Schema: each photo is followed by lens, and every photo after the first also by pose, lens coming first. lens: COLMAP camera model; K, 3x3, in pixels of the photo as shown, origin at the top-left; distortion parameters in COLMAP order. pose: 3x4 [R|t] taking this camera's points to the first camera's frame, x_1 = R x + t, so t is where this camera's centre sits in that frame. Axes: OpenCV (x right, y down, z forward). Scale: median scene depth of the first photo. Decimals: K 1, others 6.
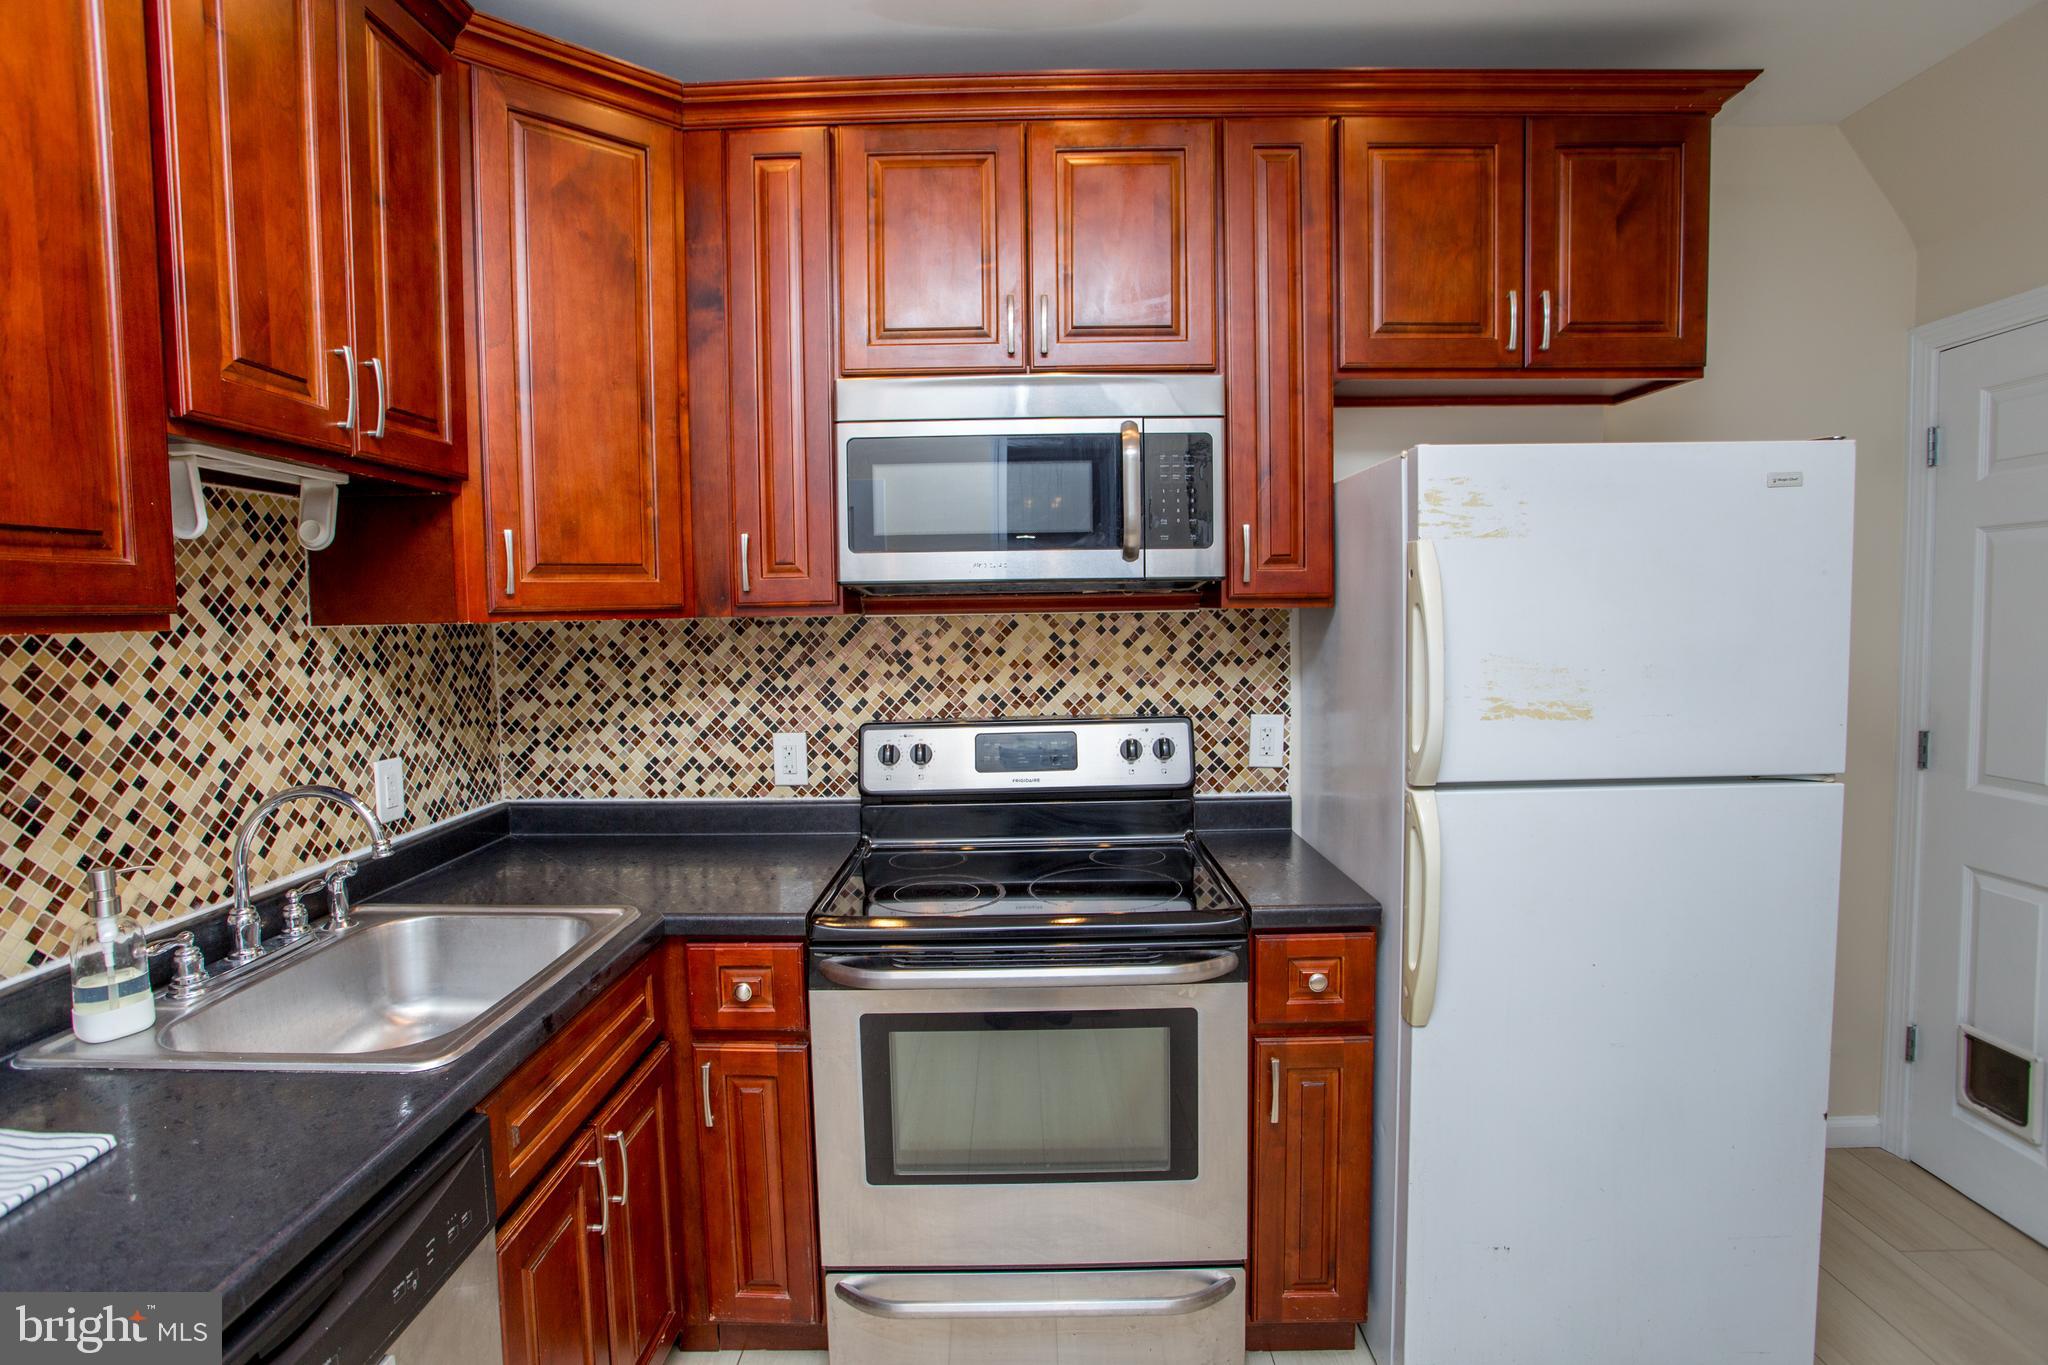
lens RADIAL K [[1002.1, 0, 1023.3], [0, 1002.1, 672.8], [0, 0, 1]] dist [-0.074525, 0.033344]
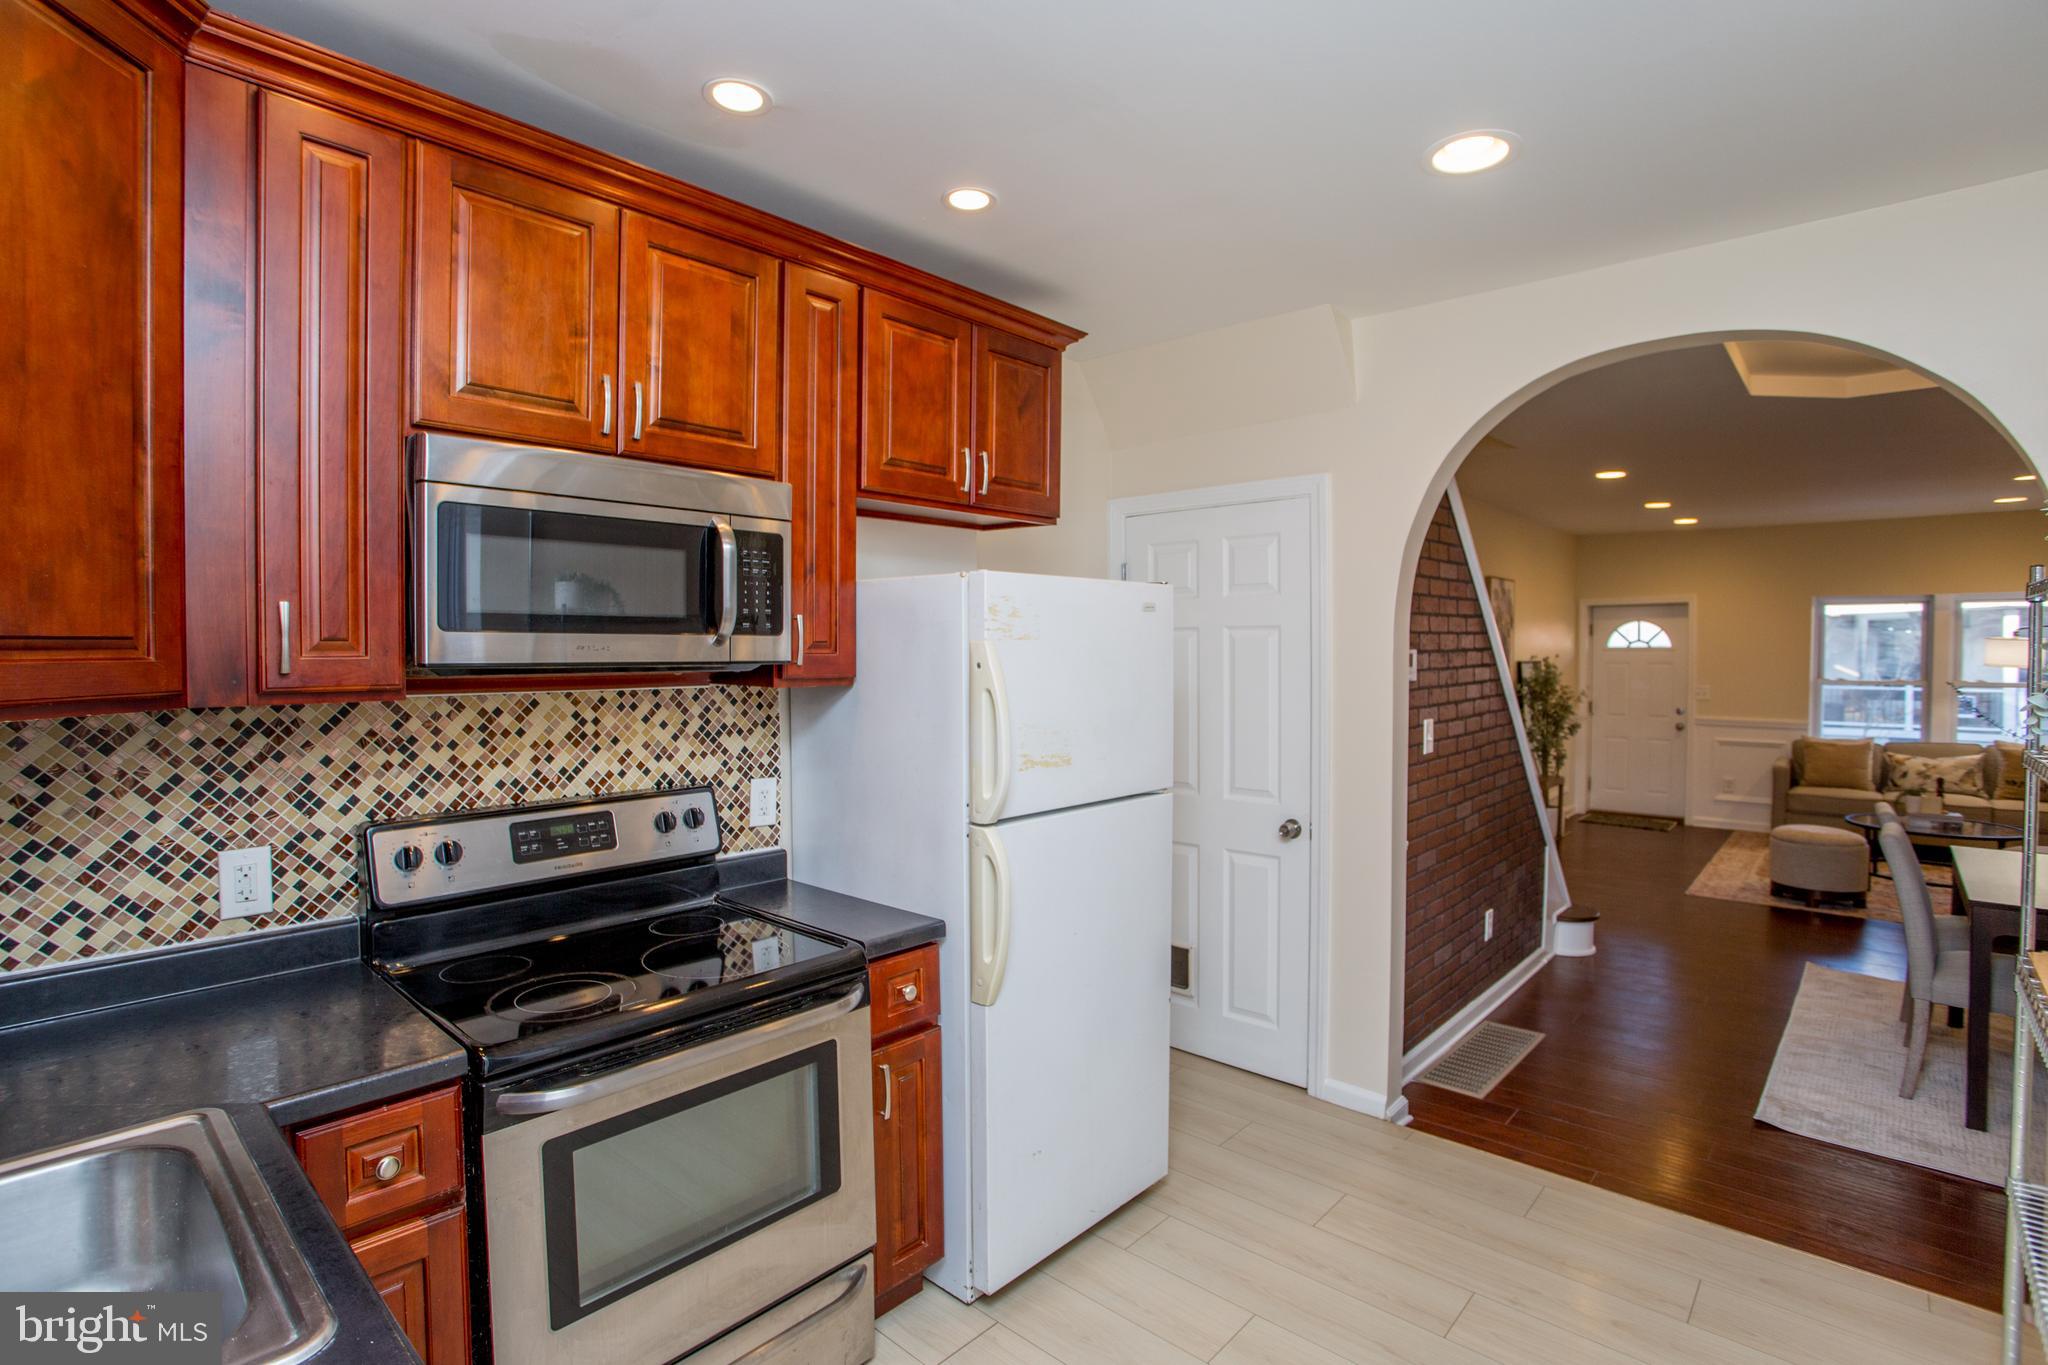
lens RADIAL K [[992.1, 0, 1011.7], [0, 992.1, 673.9], [0, 0, 1]] dist [-0.075969, 0.035015]
pose [[0.668685, -0.002339, 0.743542, -0.391182], [0.036208, 0.998911, -0.029420, -0.032504], [-0.742663, 0.046594, 0.668042, 0.050743]]
